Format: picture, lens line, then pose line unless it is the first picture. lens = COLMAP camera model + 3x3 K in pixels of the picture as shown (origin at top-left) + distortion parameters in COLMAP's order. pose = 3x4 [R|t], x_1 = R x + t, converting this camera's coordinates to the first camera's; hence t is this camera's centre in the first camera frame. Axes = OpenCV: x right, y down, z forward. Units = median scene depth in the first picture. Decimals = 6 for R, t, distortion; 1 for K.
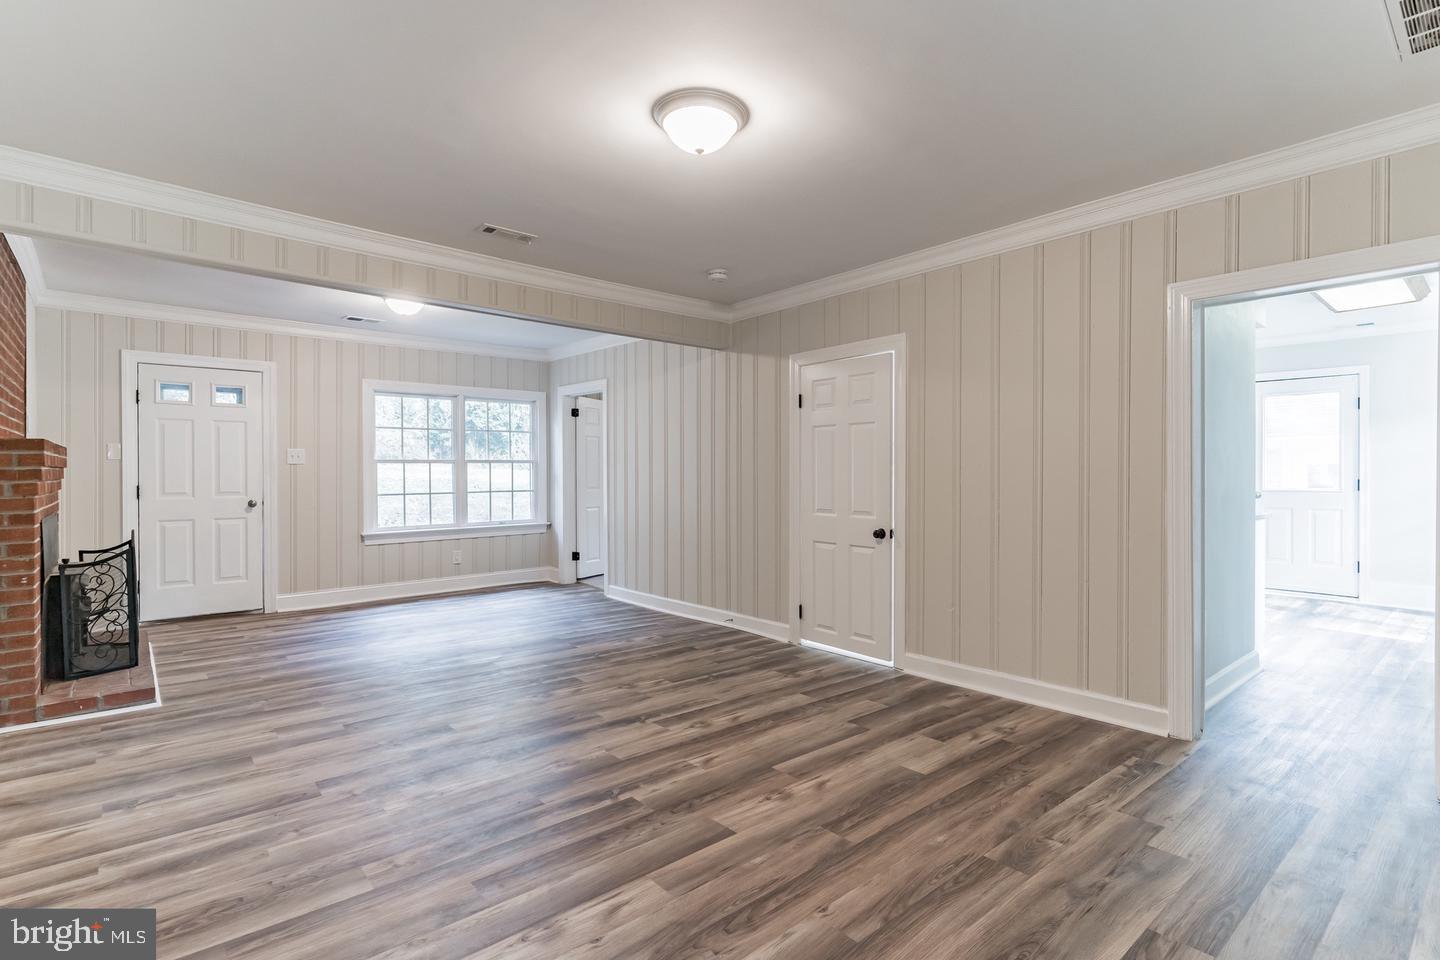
lens RADIAL K [[722.0, 0, 789.3], [0, 722.0, 477.3], [0, 0, 1]] dist [0.000572, 0.000262]
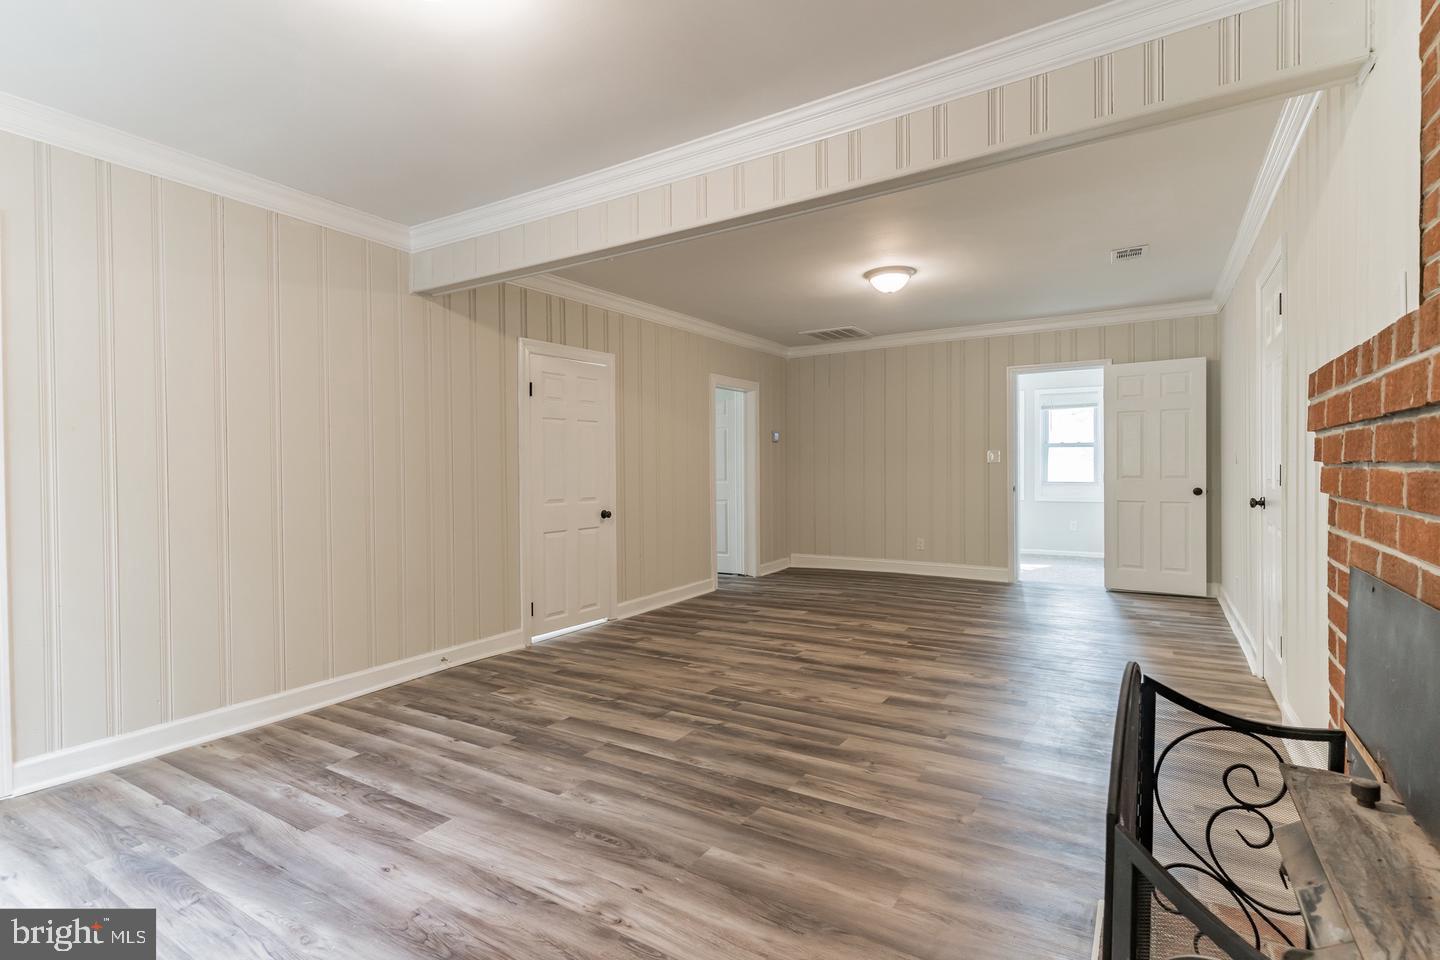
lens RADIAL K [[698.6, 0, 682.7], [0, 698.6, 476.2], [0, 0, 1]] dist [0.001235, 0.000399]
pose [[-0.224734, -0.009506, 0.974374, -1.232756], [0.015100, 0.999798, 0.013237, 0.000486], [-0.974303, 0.017688, -0.224545, 1.337329]]
